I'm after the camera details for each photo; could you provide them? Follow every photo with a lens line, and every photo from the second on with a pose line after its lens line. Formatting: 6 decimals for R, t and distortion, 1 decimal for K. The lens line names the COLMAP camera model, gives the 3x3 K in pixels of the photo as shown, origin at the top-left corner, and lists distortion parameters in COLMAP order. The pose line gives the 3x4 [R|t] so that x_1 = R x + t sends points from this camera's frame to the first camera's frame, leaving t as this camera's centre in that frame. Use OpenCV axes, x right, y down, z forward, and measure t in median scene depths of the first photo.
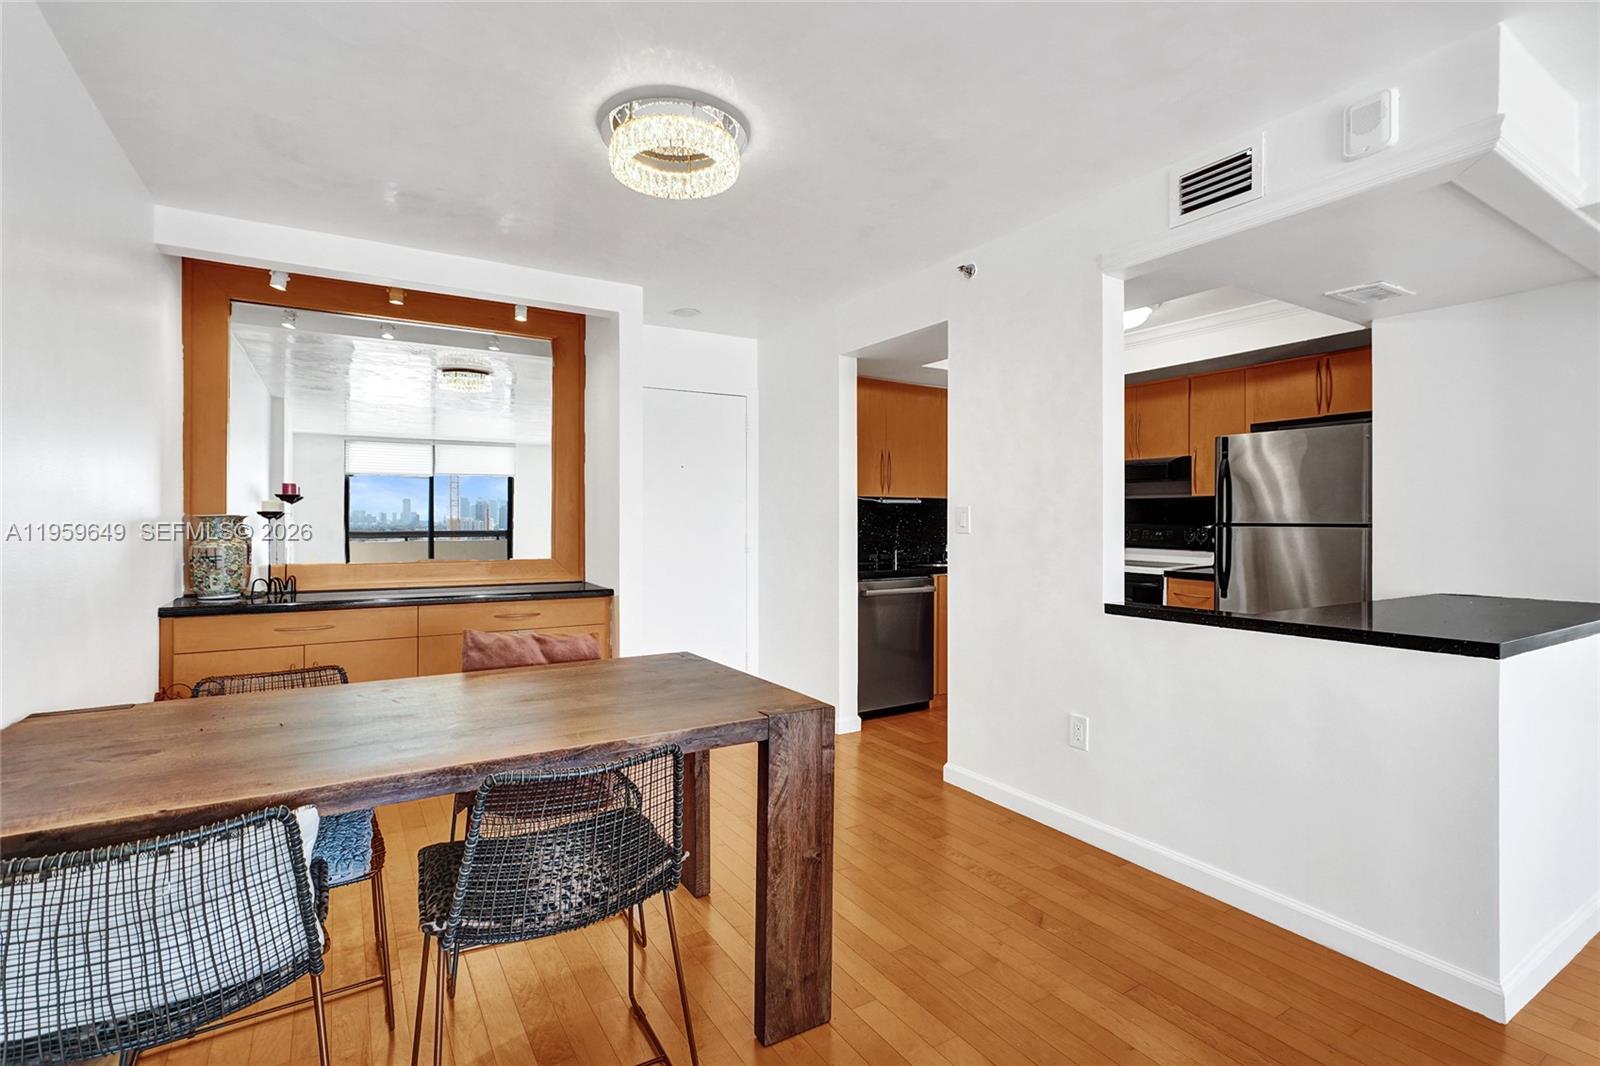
lens RADIAL K [[740.3, 0, 801.7], [0, 740.3, 516.4], [0, 0, 1]] dist [-0.006307, 0.004161]
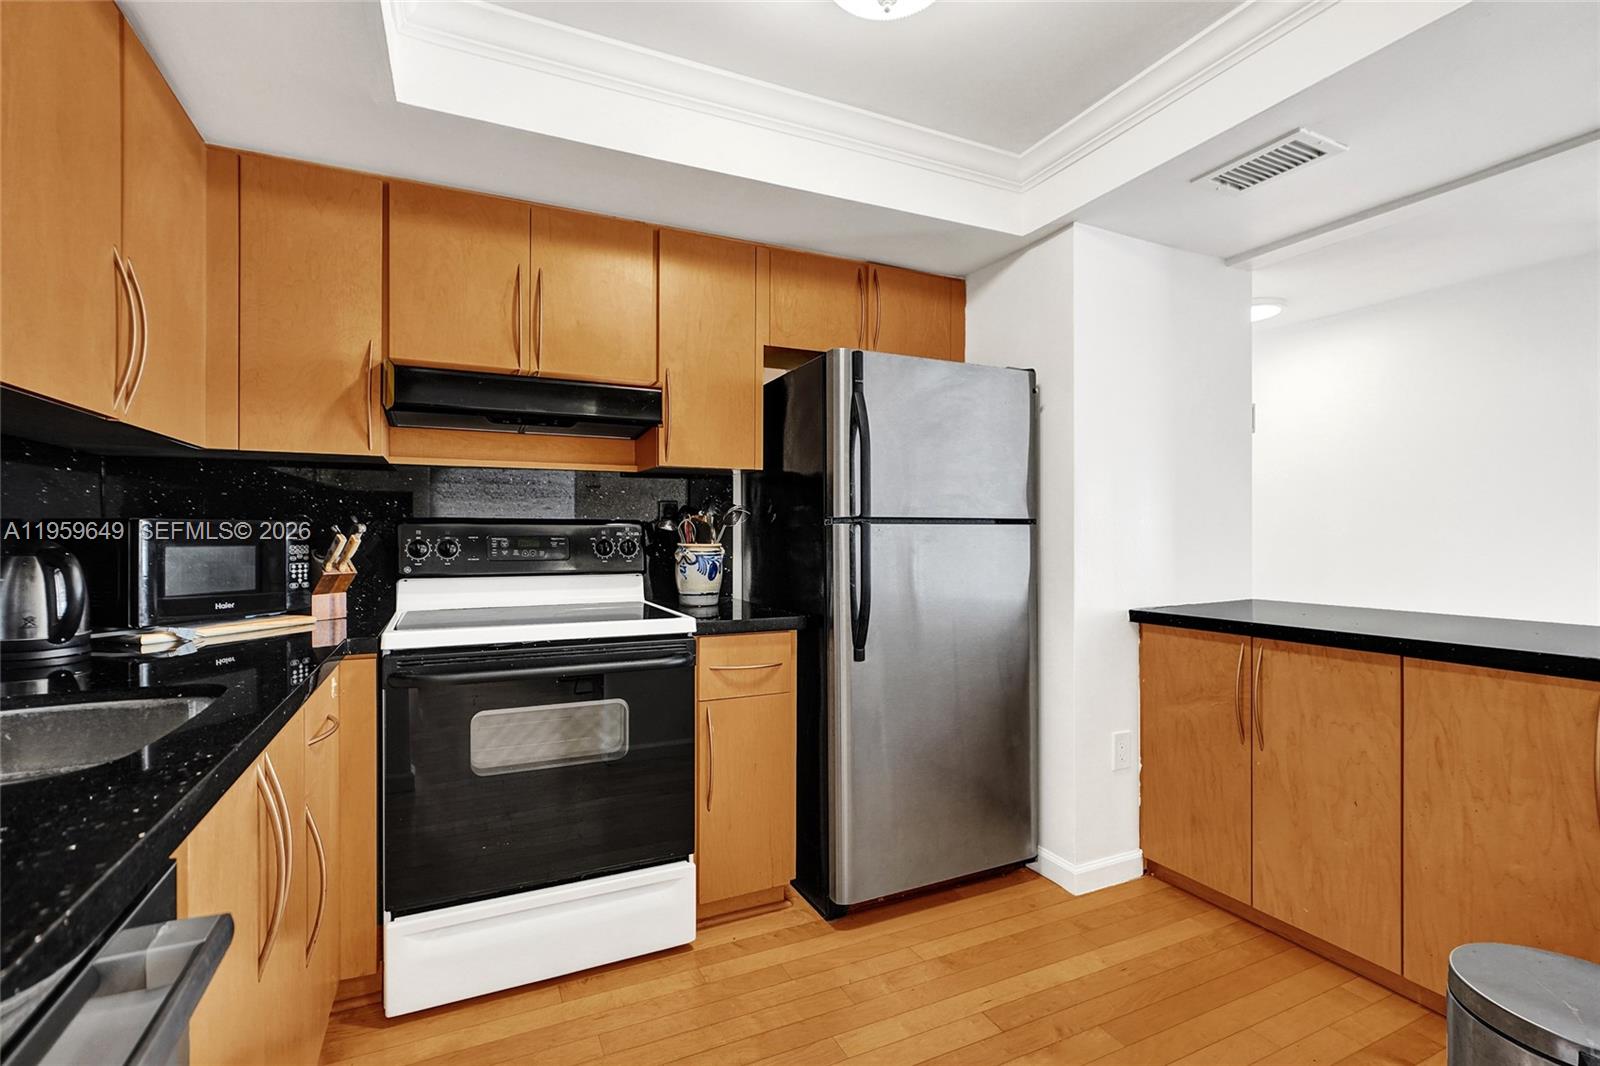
lens RADIAL K [[740.3, 0, 800.0], [0, 740.3, 537.4], [0, 0, 1]] dist [-0.006307, 0.004161]
pose [[0.126713, -0.003507, 0.991933, 0.054901], [-0.002655, 0.999989, 0.003874, 0.019508], [-0.991936, -0.003125, 0.126702, 0.885891]]
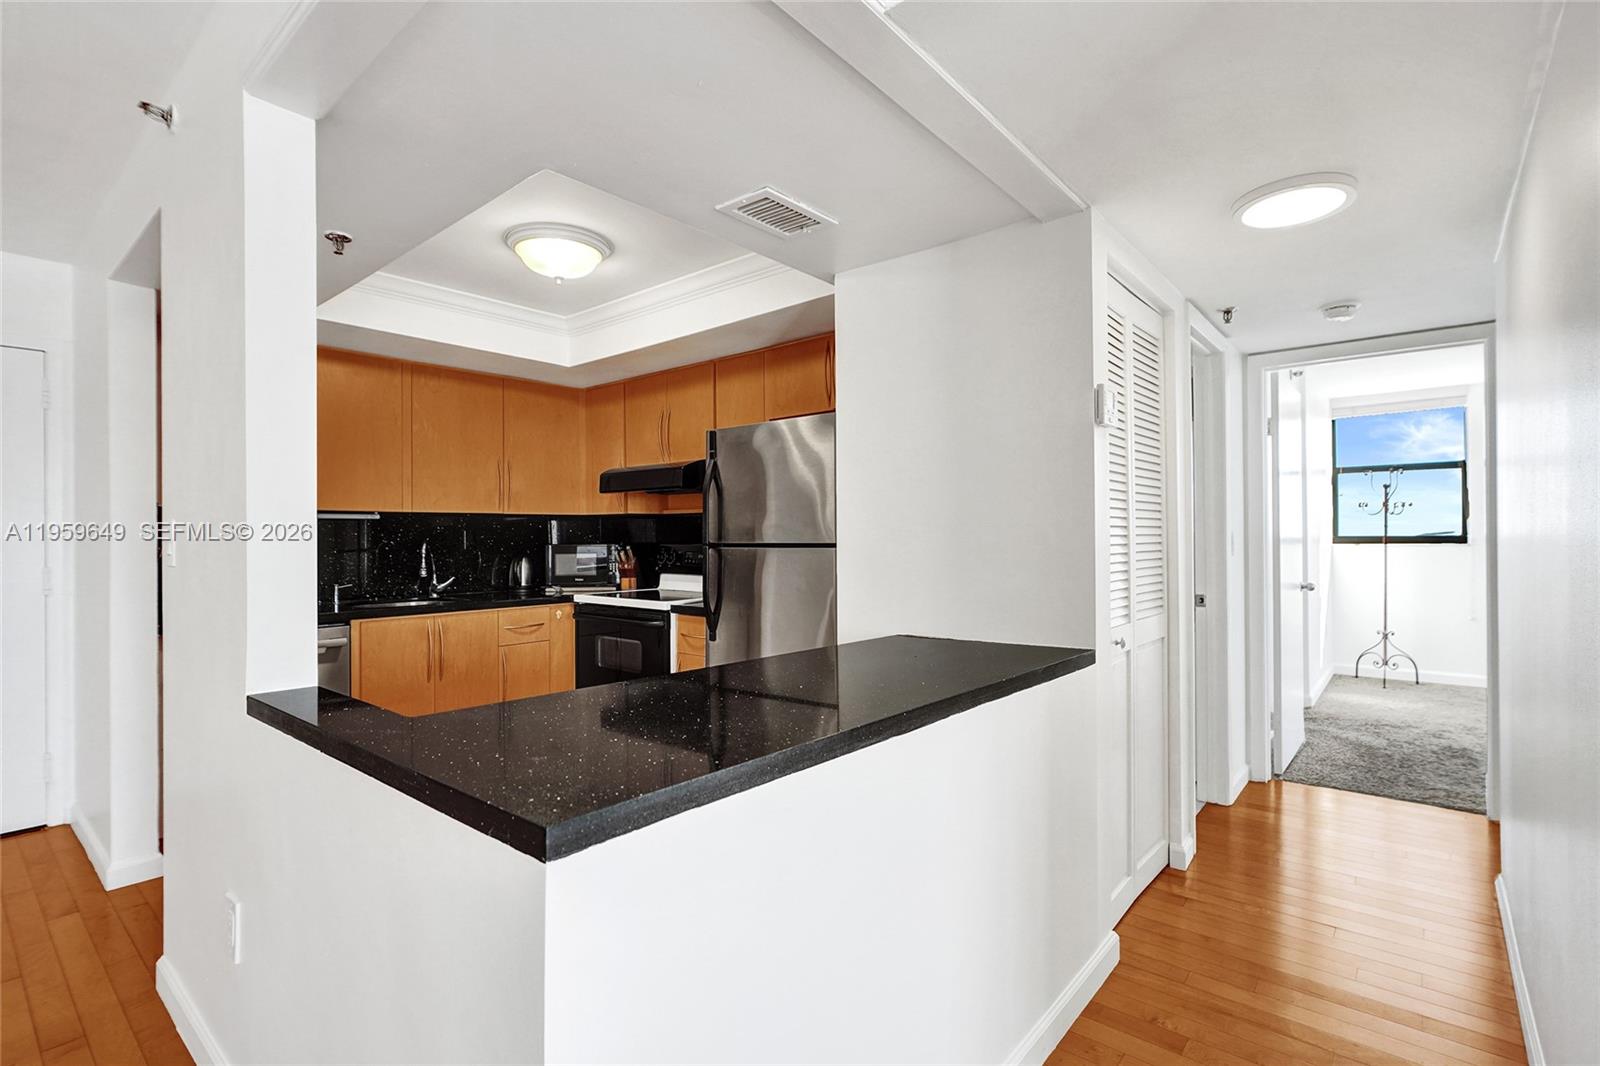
lens RADIAL K [[740.3, 0, 789.2], [0, 740.3, 534.4], [0, 0, 1]] dist [-0.006307, 0.004161]
pose [[0.954522, -0.006370, 0.298074, 0.384151], [0.007250, 0.999972, -0.001846, 0.001321], [-0.298054, 0.003923, 0.954541, 0.220314]]
